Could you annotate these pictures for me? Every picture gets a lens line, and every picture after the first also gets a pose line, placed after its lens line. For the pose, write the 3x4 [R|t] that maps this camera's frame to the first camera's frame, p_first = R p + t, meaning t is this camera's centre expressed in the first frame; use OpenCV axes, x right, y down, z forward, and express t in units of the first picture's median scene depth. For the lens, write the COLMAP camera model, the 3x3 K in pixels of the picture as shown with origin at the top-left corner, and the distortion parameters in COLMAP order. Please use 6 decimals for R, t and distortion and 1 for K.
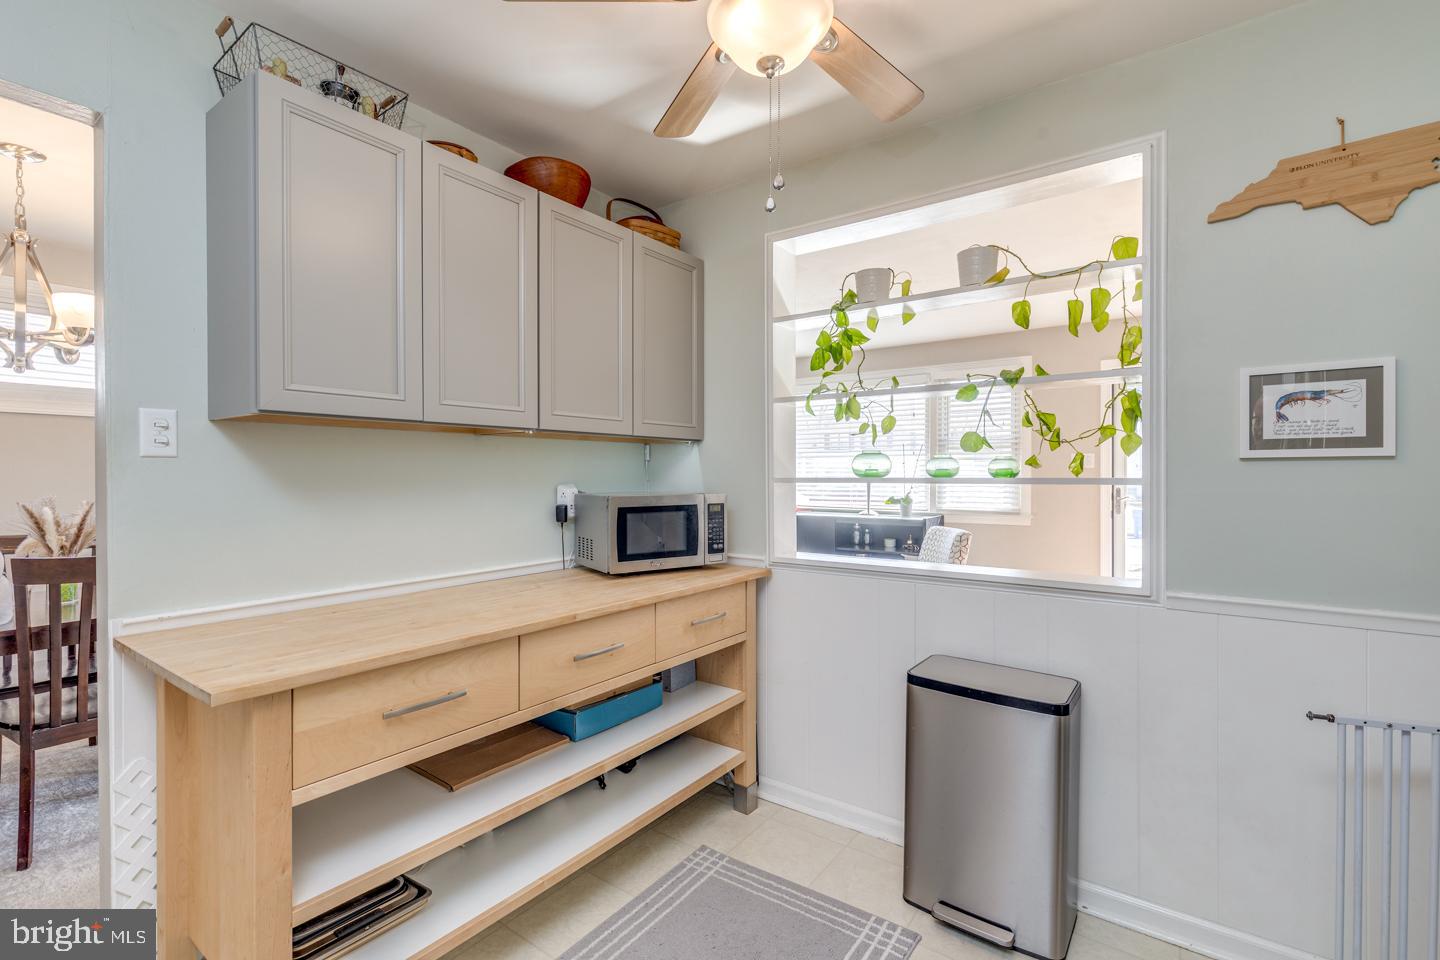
lens RADIAL K [[648.1, 0, 718.1], [0, 648.1, 472.5], [0, 0, 1]] dist [0.012467, 0.000269]
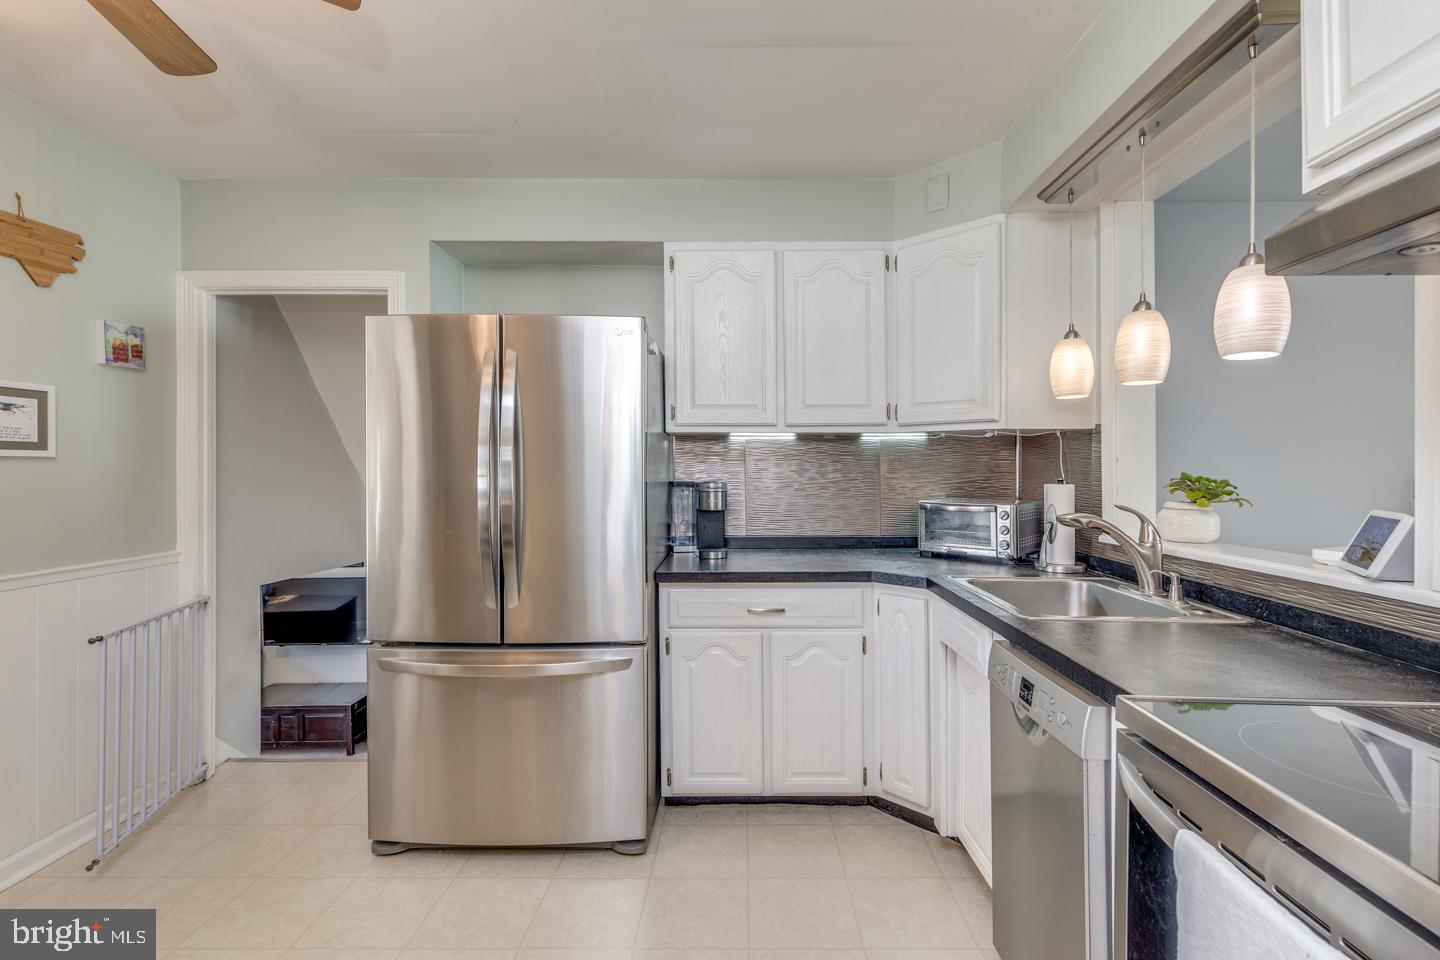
lens RADIAL K [[653.6, 0, 720.0], [0, 653.6, 480.0], [0, 0, 1]] dist [0.002868, 0.000367]
pose [[-0.602090, -0.007711, 0.798391, -0.928263], [0.007331, 0.999858, 0.015185, 0.012556], [-0.798394, 0.014996, -0.601948, 0.694913]]
